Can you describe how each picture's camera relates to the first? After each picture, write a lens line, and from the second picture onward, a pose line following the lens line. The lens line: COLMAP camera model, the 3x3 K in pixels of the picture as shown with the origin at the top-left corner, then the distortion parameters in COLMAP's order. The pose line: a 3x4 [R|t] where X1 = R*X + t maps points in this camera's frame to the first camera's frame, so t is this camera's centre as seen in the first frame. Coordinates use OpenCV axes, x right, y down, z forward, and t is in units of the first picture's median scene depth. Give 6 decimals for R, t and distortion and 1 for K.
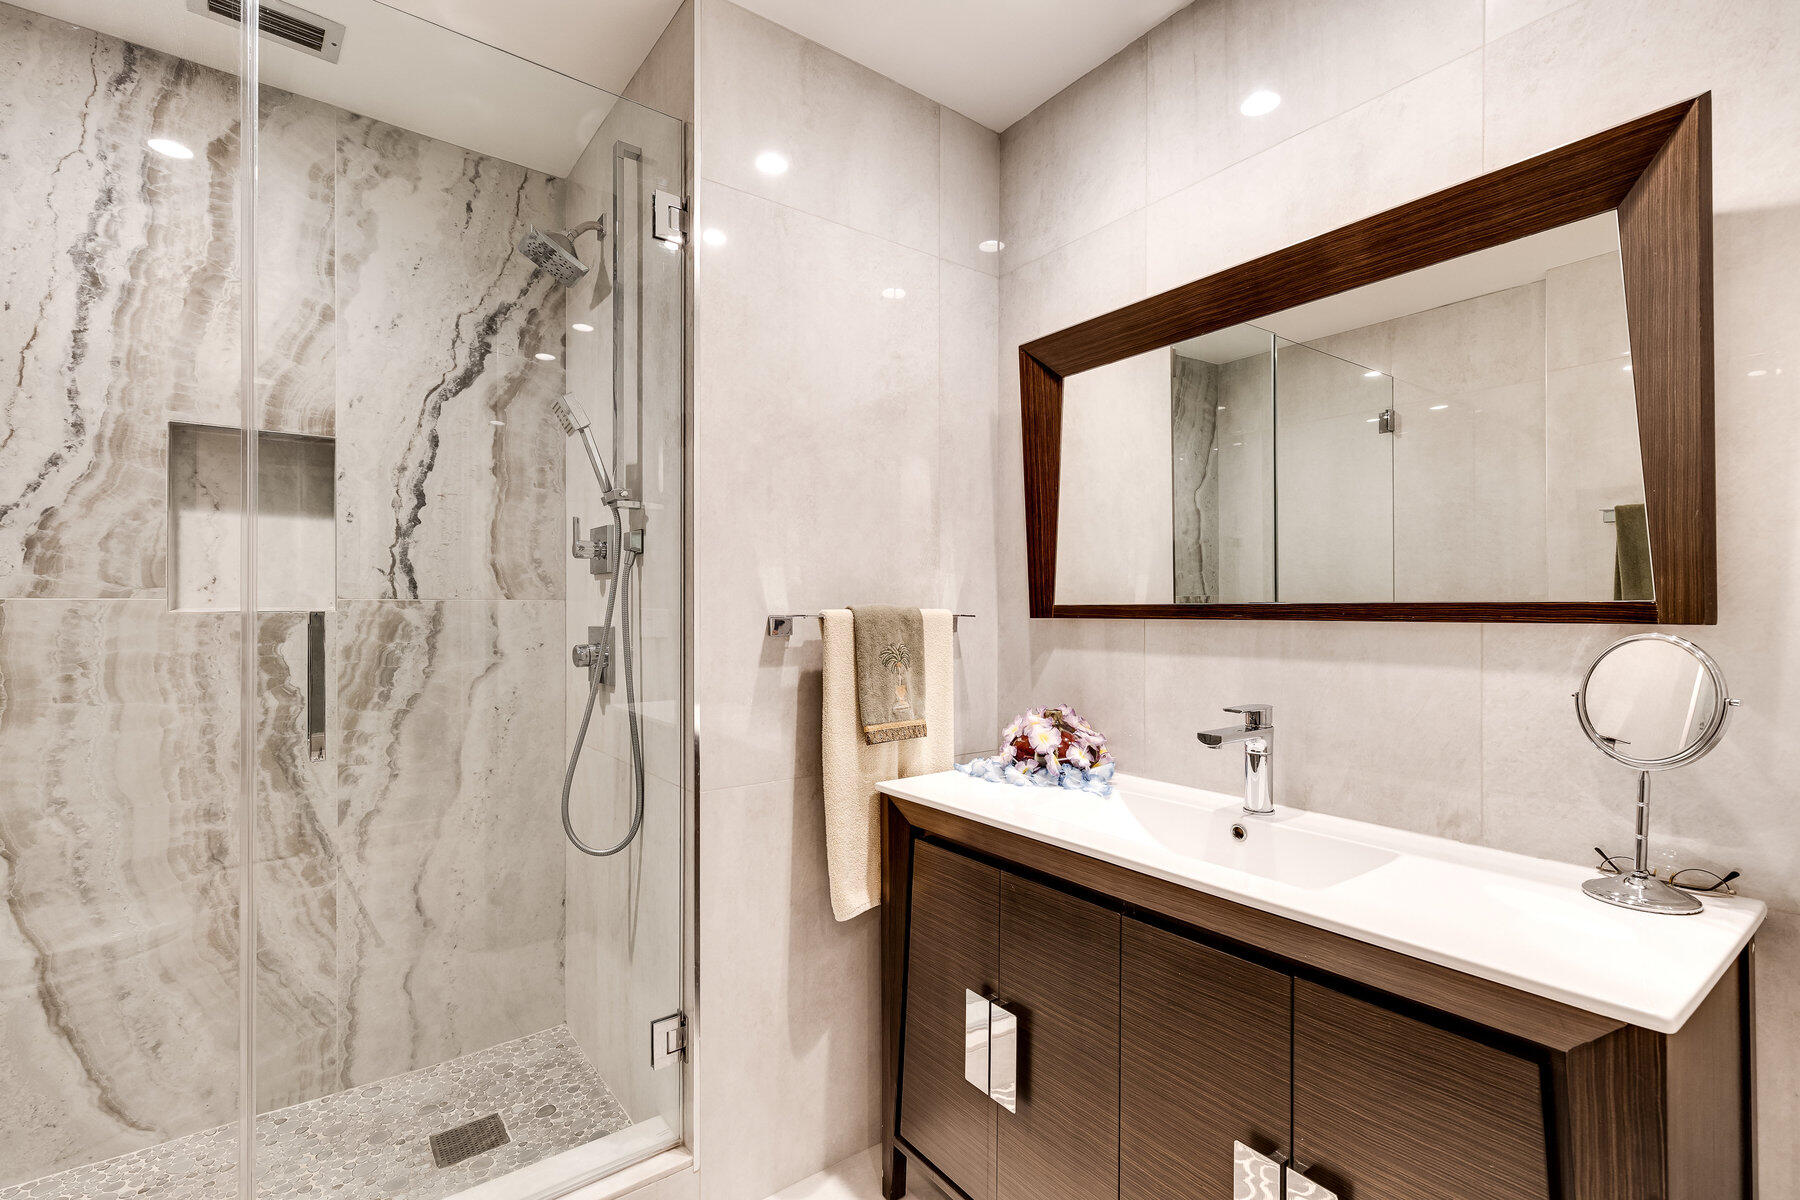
lens RADIAL K [[812.0, 0, 902.6], [0, 812.0, 608.6], [0, 0, 1]] dist [0.007891, -0.001968]
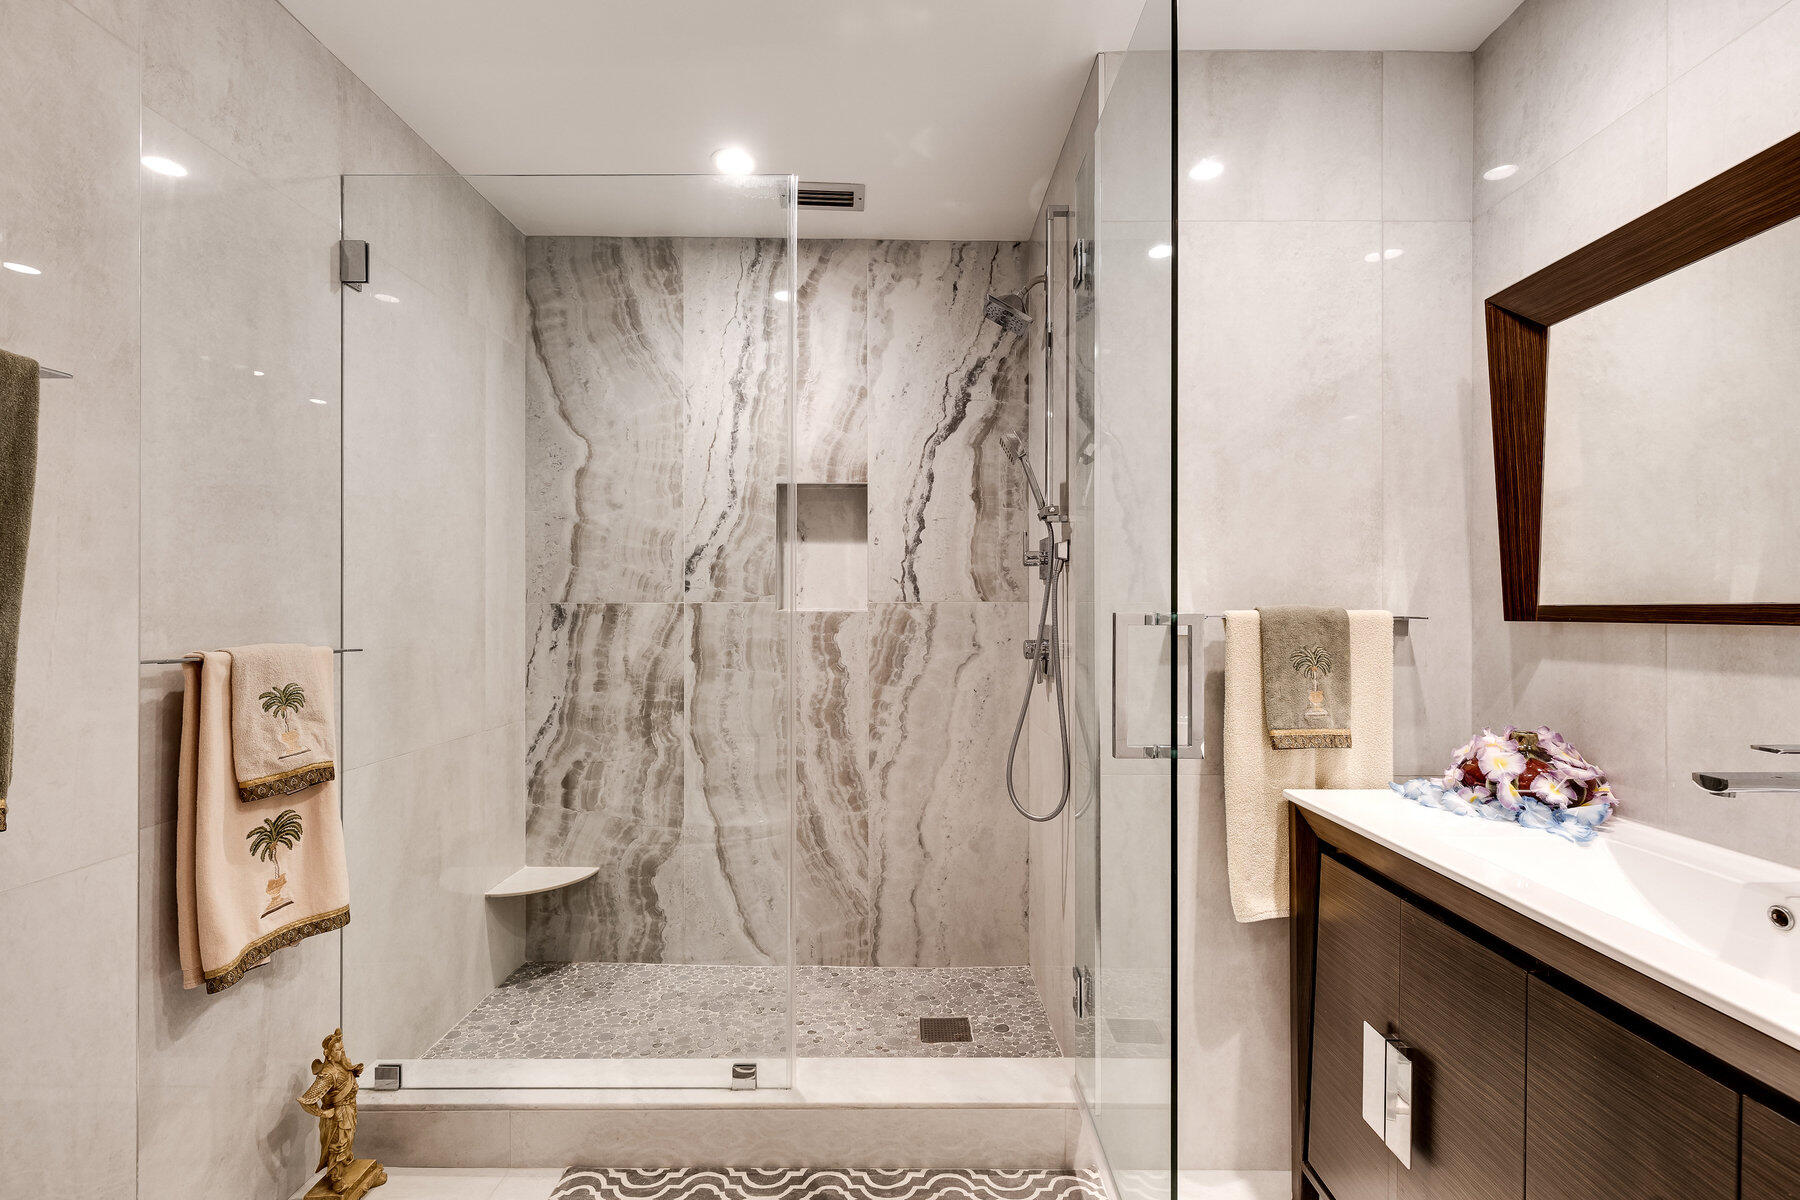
lens RADIAL K [[812.0, 0, 902.6], [0, 812.0, 608.6], [0, 0, 1]] dist [0.007891, -0.001968]
pose [[0.797431, 0.000668, -0.603410, 0.173304], [-0.001191, 0.999999, -0.000467, -0.000094], [0.603409, 0.001091, 0.797431, -0.044272]]
